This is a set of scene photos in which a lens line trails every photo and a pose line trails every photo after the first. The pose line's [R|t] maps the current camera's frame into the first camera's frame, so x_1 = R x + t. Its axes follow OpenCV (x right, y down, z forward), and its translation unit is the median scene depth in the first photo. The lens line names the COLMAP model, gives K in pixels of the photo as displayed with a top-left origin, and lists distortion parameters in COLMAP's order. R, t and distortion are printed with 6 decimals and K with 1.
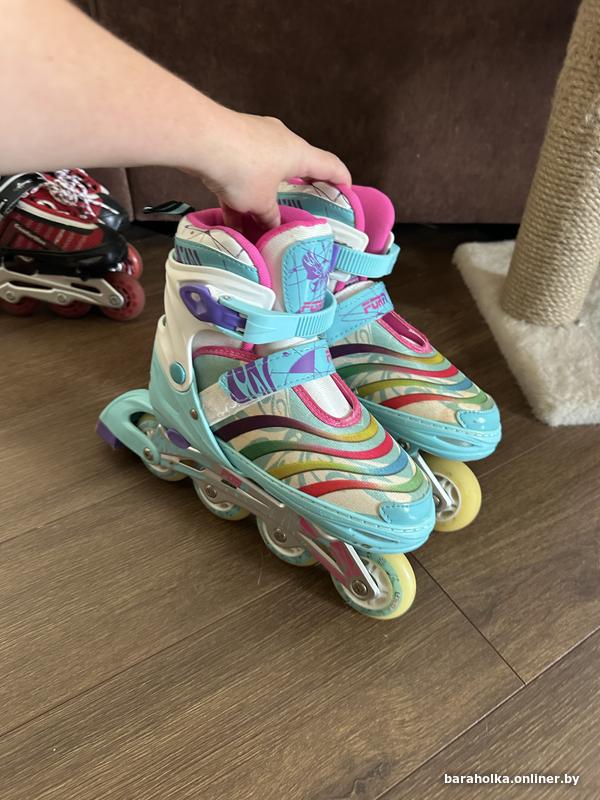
lens RADIAL K [[599.1, 0, 296.2], [0, 599.1, 388.8], [0, 0, 1]] dist [0.001852, -0.002655]
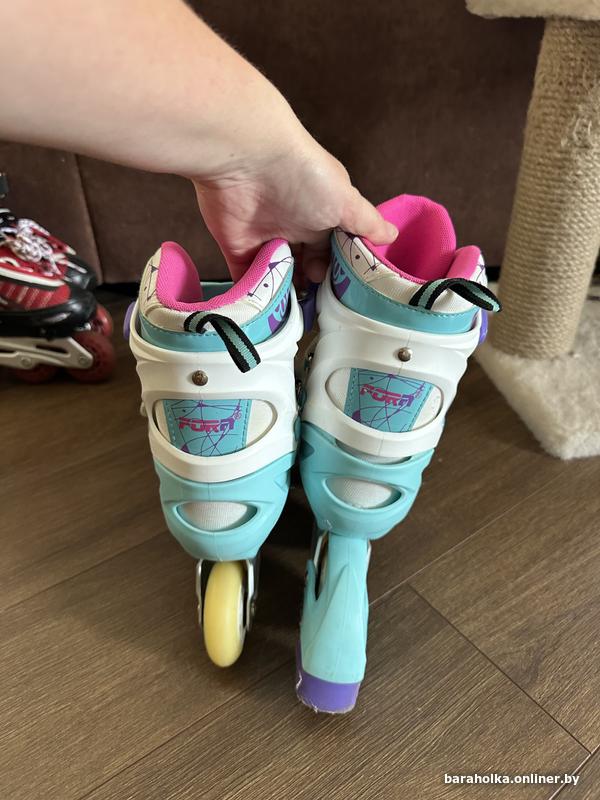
lens RADIAL K [[600.2, 0, 298.8], [0, 600.2, 388.8], [0, 0, 1]] dist [-0.011834, 0.000893]
pose [[0.996748, -0.061587, 0.051959, -0.025200], [0.068012, 0.988830, -0.132623, 0.049001], [-0.043211, 0.135726, 0.989804, 0.084399]]
